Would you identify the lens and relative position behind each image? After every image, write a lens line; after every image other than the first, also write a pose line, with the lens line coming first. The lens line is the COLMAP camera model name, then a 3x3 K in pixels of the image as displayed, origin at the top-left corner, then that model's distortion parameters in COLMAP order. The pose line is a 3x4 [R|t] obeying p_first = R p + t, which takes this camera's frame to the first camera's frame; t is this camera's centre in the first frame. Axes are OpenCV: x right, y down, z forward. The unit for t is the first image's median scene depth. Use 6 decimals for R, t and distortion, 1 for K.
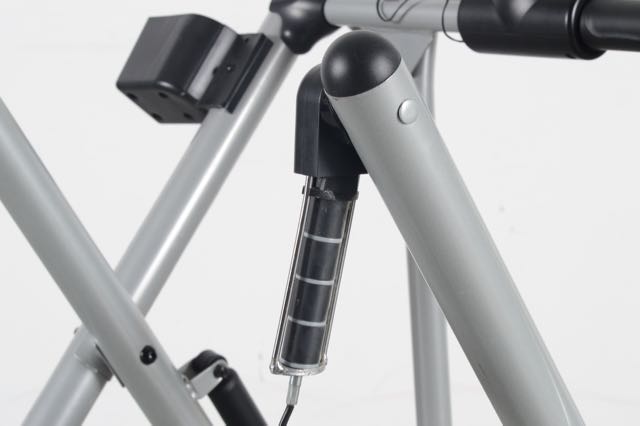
lens RADIAL K [[1664.3, 0, 320.3], [0, 1664.3, 213.2], [0, 0, 1]] dist [-0.178238, 0.000000]
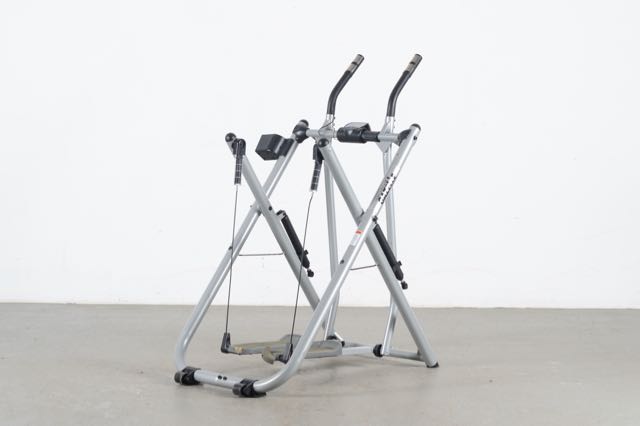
lens RADIAL K [[1664.3, 0, 319.9], [0, 1664.3, 214.0], [0, 0, 1]] dist [-0.178238, 0.000000]
pose [[0.996833, -0.003918, 0.079426, -0.317693], [0.009098, 0.997846, -0.064970, 0.383913], [-0.079001, 0.065487, 0.994721, -3.426669]]
